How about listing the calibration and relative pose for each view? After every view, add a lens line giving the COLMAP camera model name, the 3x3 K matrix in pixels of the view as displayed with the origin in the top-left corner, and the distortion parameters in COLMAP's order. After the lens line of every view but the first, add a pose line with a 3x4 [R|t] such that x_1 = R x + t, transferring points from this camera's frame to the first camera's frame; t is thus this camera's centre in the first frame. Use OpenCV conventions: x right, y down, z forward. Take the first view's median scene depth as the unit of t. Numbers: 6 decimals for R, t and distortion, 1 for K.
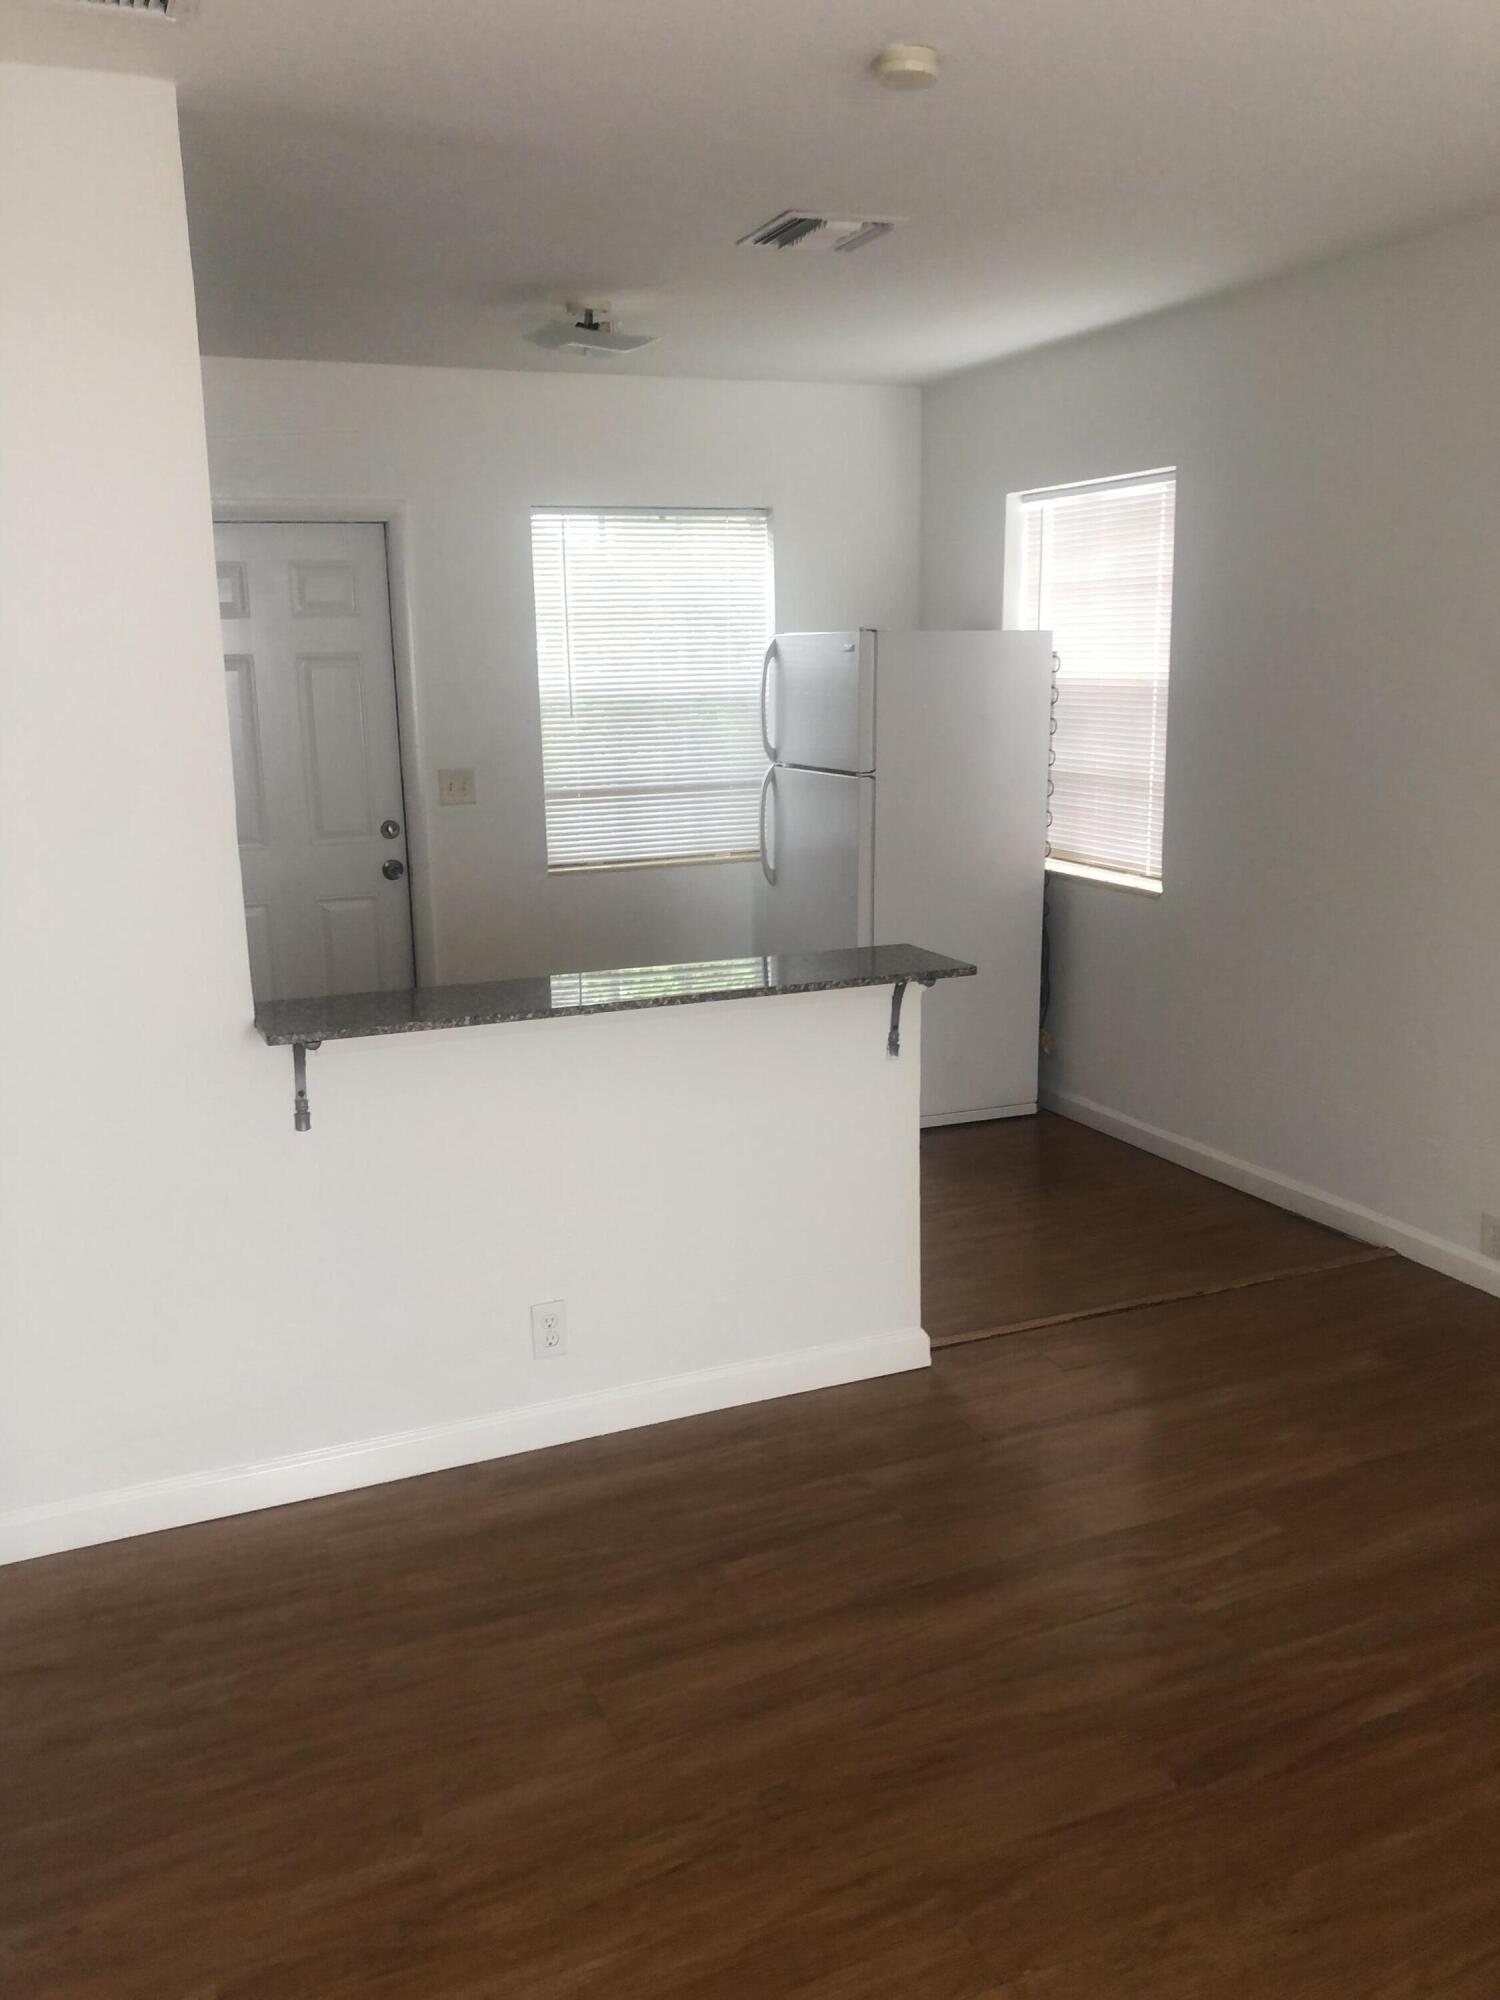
lens RADIAL K [[1644.7, 0, 695.0], [0, 1644.7, 1001.9], [0, 0, 1]] dist [0.005112, 0.003372]
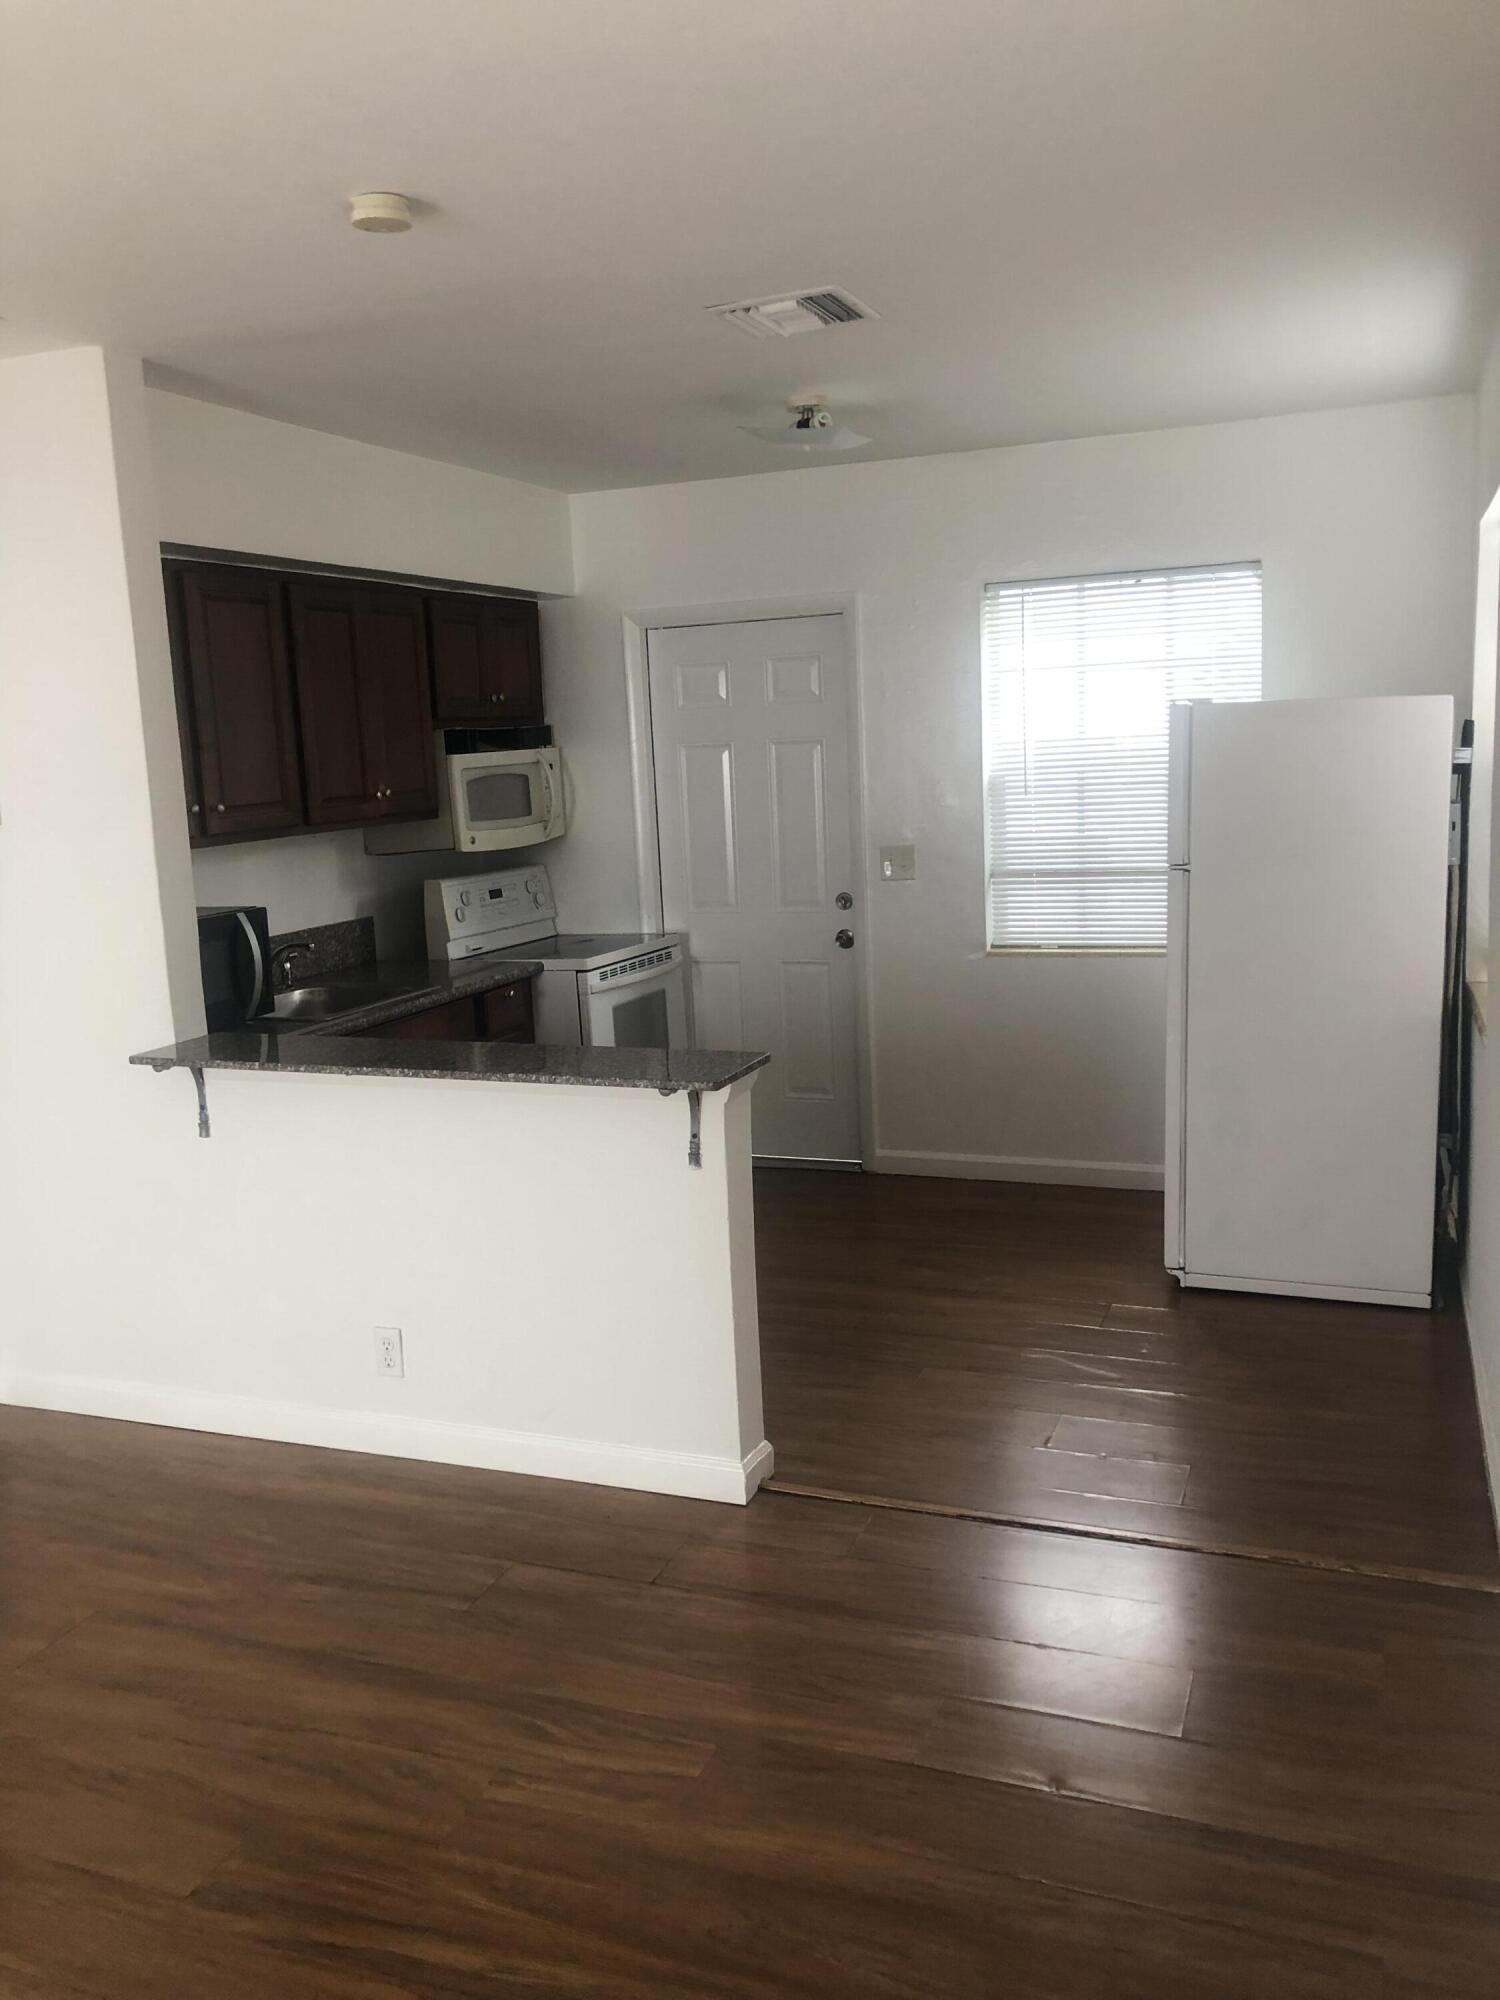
lens RADIAL K [[1644.7, 0, 749.5], [0, 1644.7, 1003.2], [0, 0, 1]] dist [0.005112, 0.003372]
pose [[0.715525, 0.098290, -0.691638, 0.667921], [-0.116669, 0.992961, 0.020413, -0.071025], [0.688775, 0.066087, 0.721956, 0.268387]]
